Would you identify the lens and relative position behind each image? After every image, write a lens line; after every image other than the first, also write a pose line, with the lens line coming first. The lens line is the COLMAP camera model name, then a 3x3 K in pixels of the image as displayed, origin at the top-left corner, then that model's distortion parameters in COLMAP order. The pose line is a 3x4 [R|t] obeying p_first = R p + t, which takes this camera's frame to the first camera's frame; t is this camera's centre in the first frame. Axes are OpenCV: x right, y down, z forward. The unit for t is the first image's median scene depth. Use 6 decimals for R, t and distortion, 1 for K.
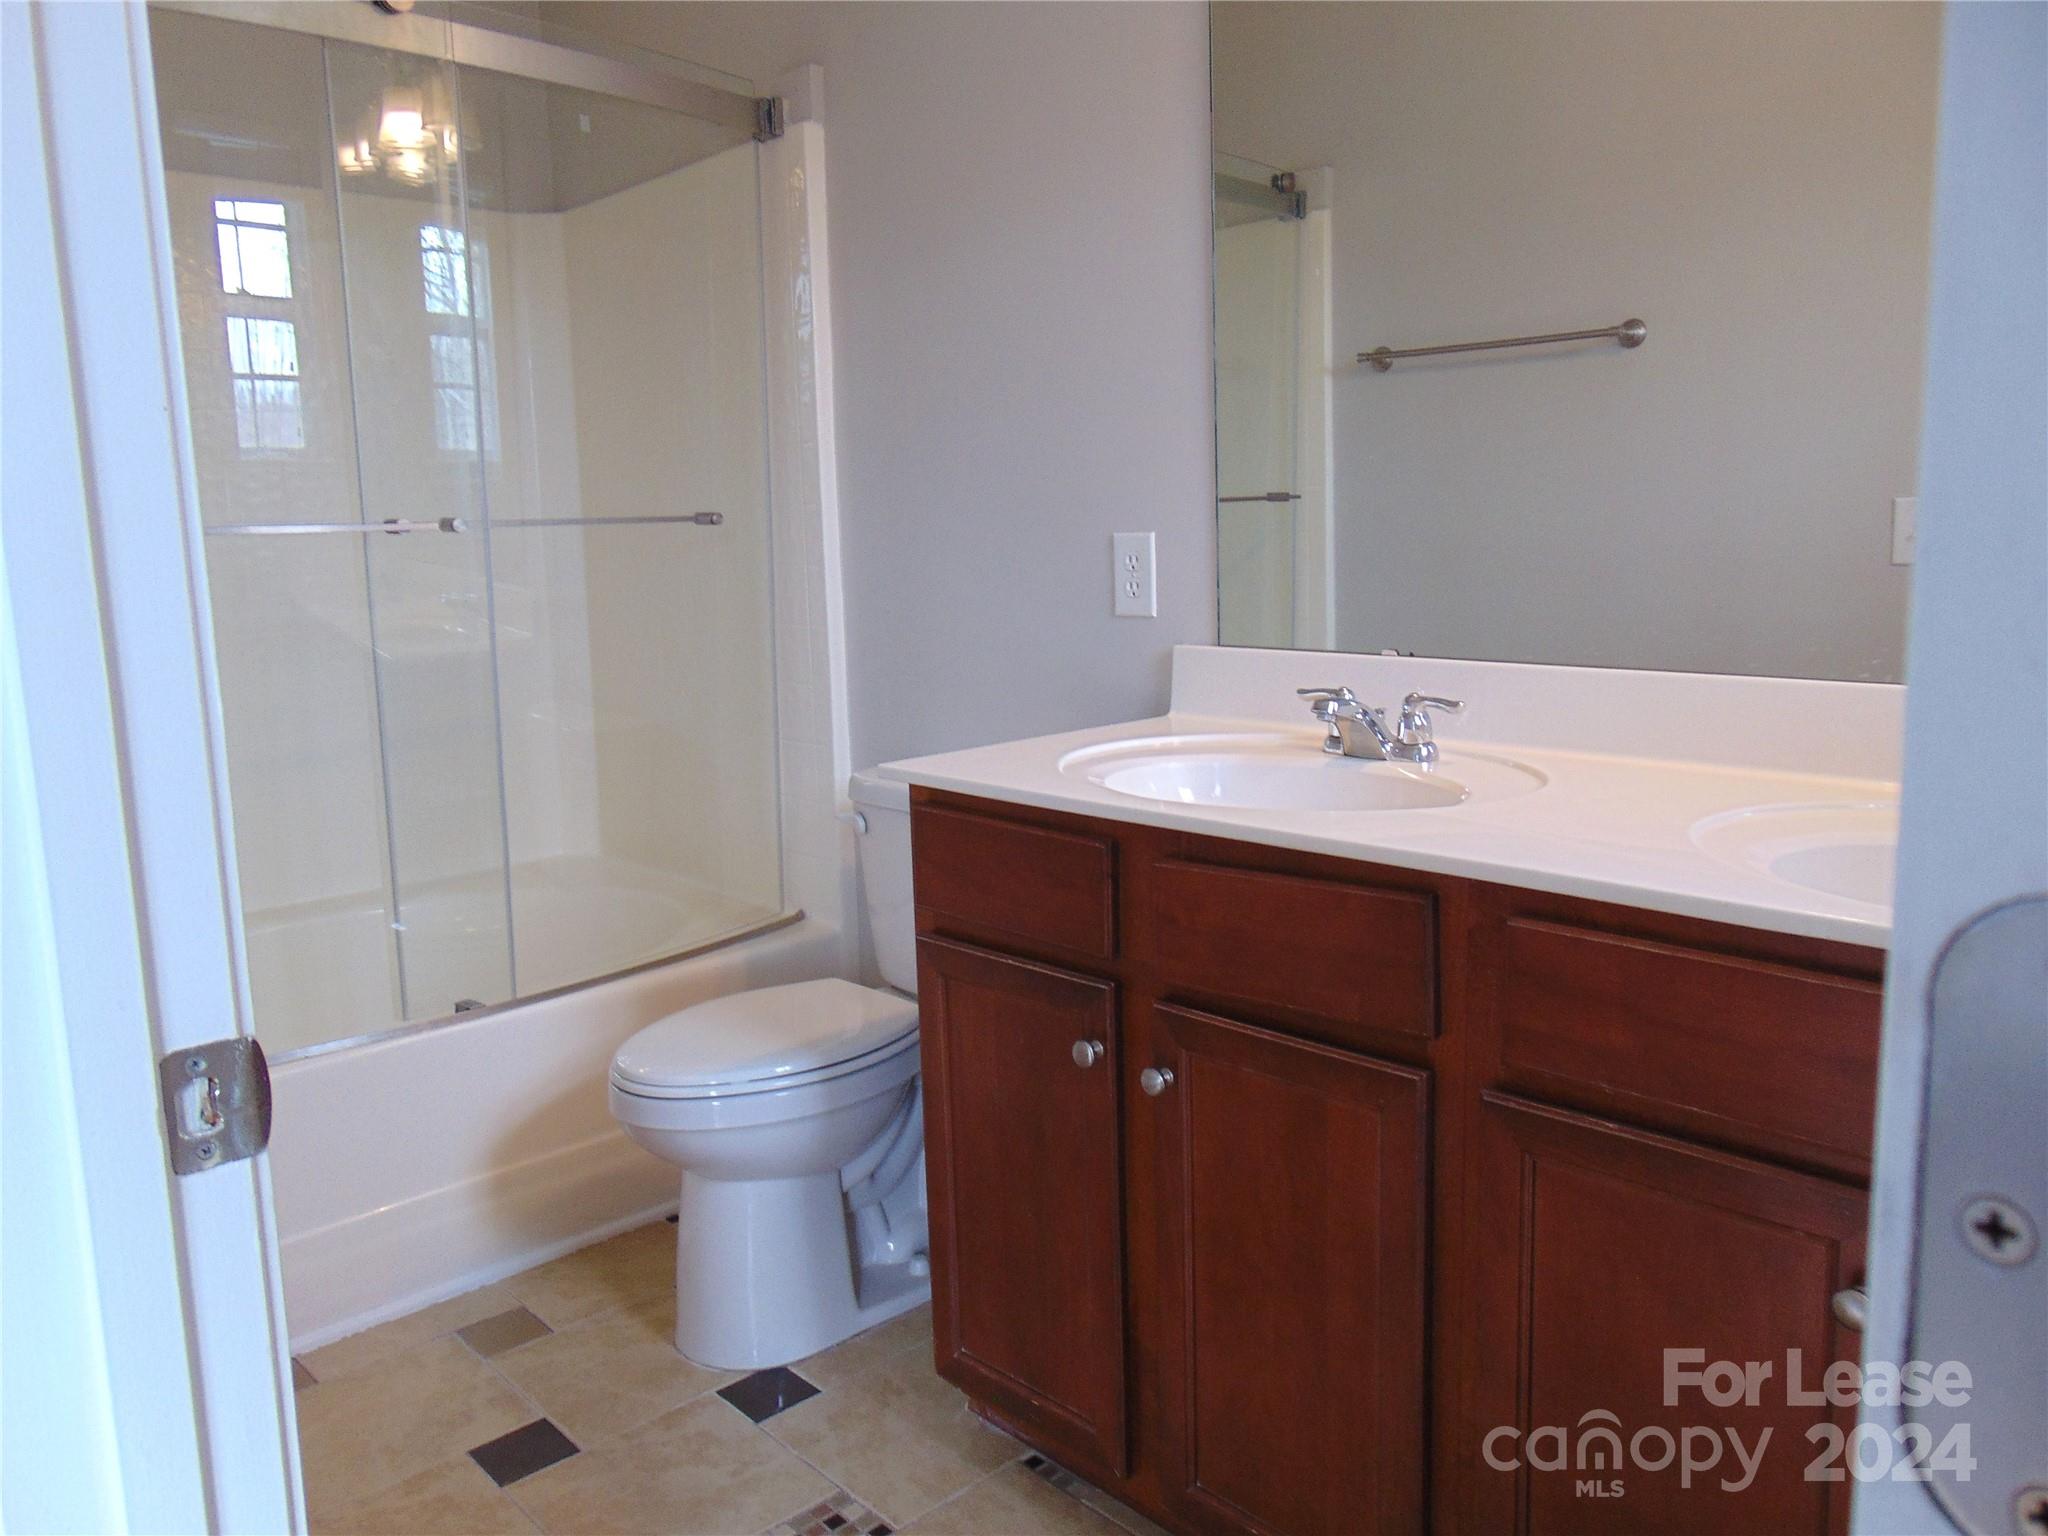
lens RADIAL K [[1528.2, 0, 1018.0], [0, 1528.2, 767.8], [0, 0, 1]] dist [-0.054430, 0.093584]
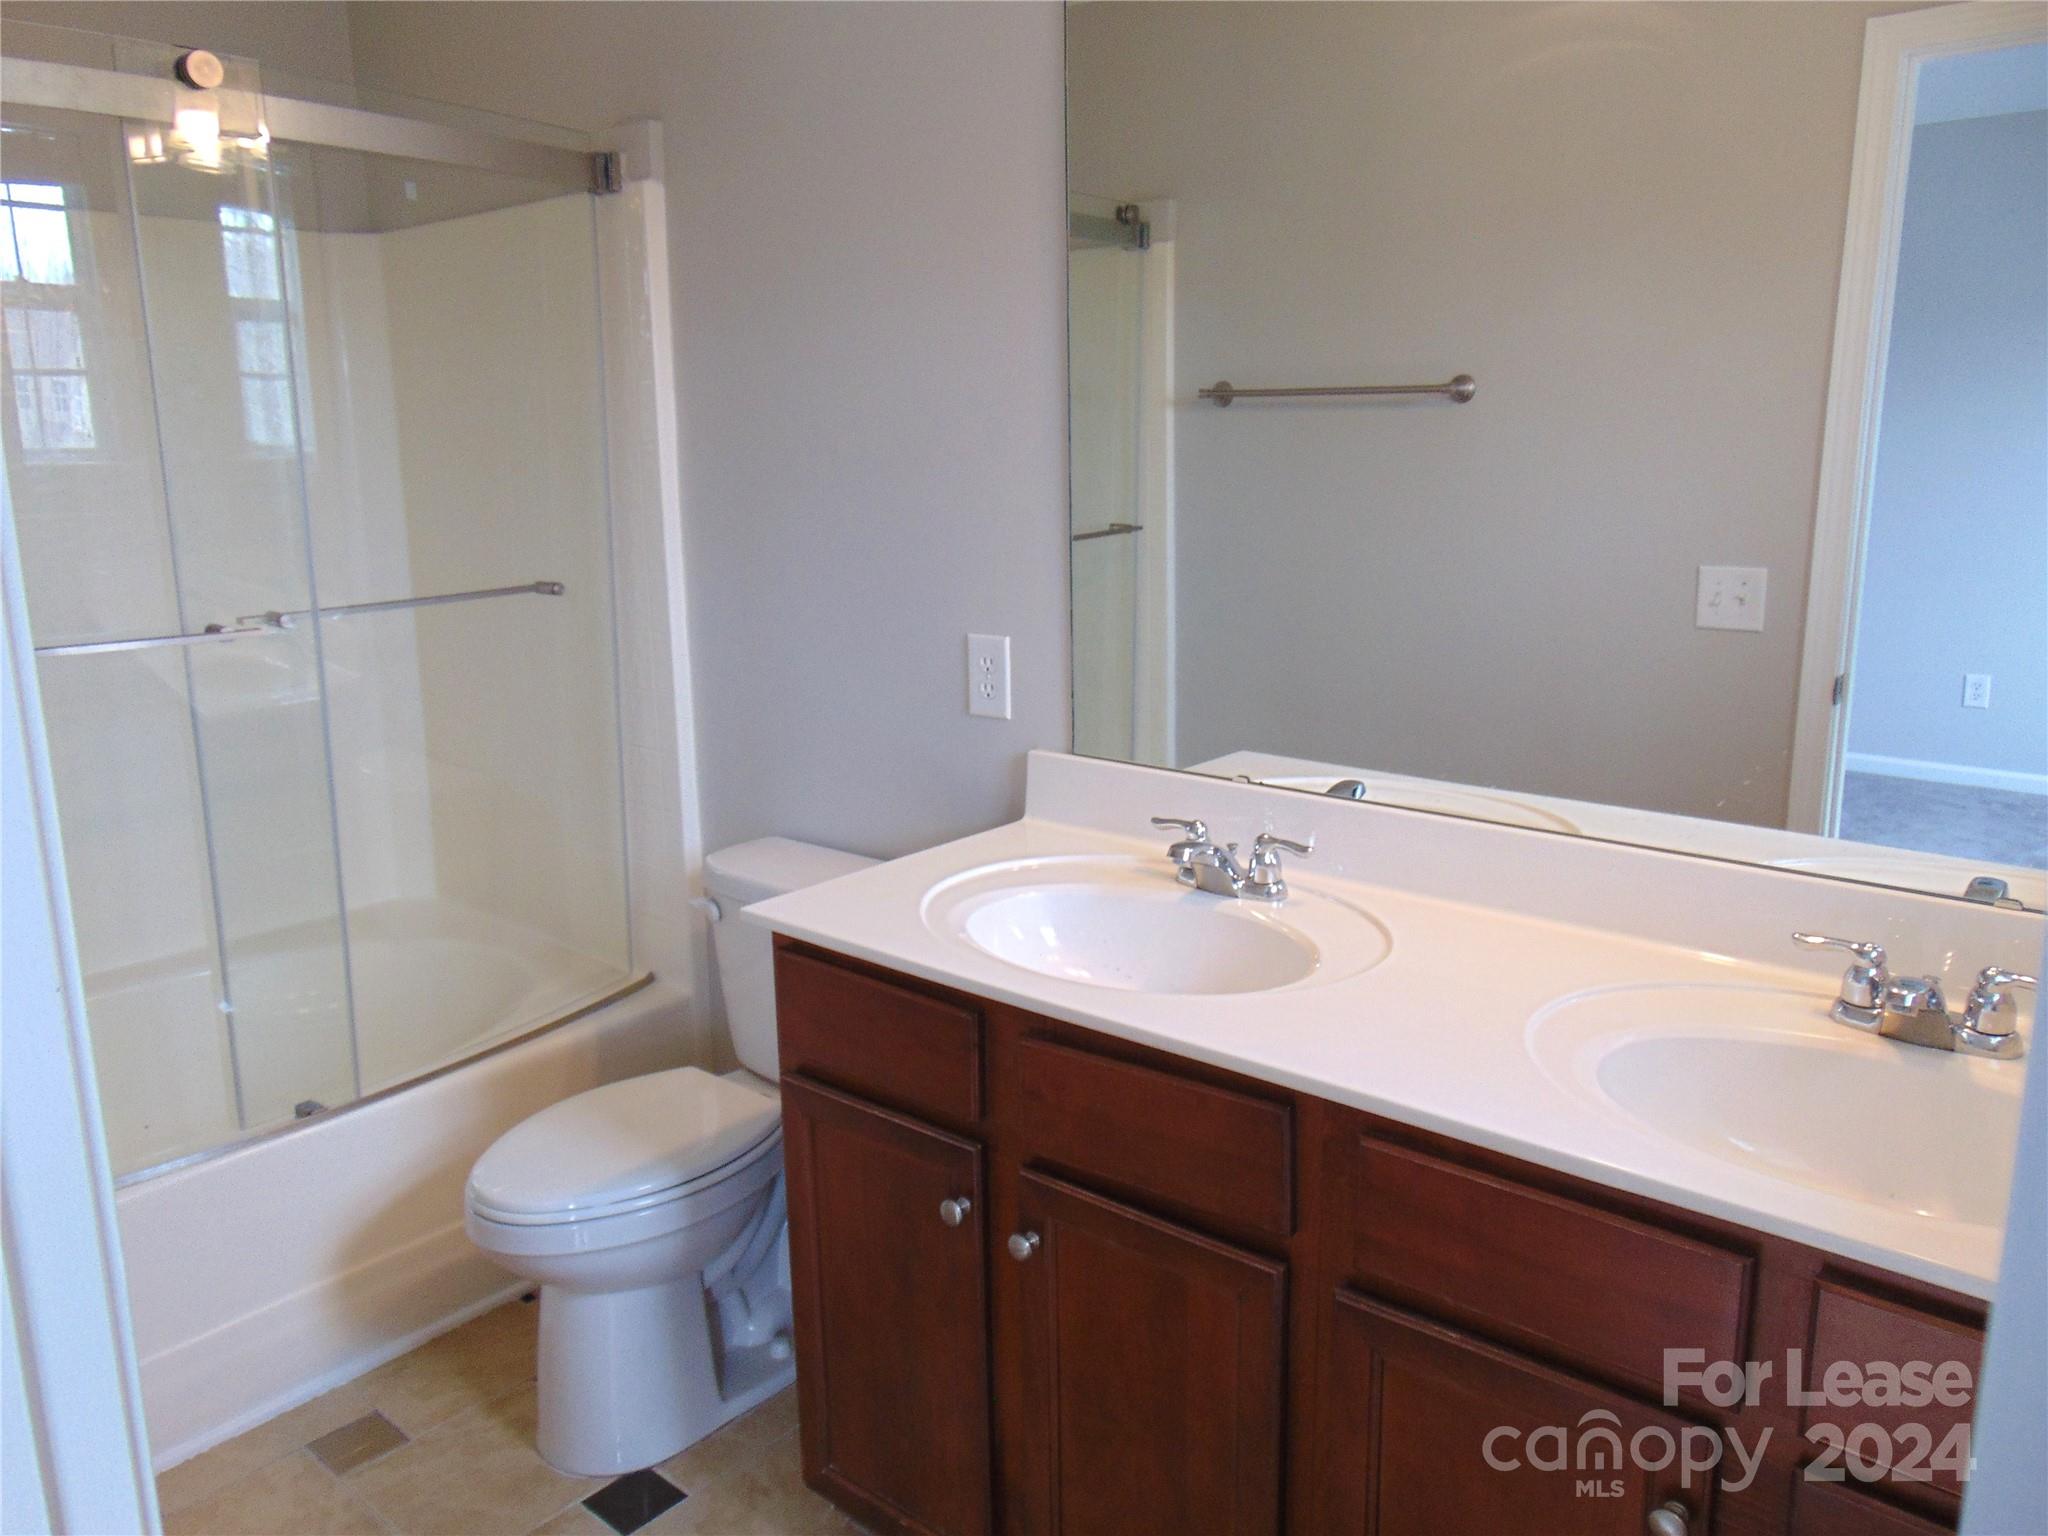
lens RADIAL K [[1526.5, 0, 1014.3], [0, 1526.5, 699.0], [0, 0, 1]] dist [-0.042022, 0.051398]
pose [[0.993556, -0.009466, 0.112946, -0.020471], [0.003701, 0.998684, 0.051146, -0.158721], [-0.113282, -0.050398, 0.992284, -0.002787]]
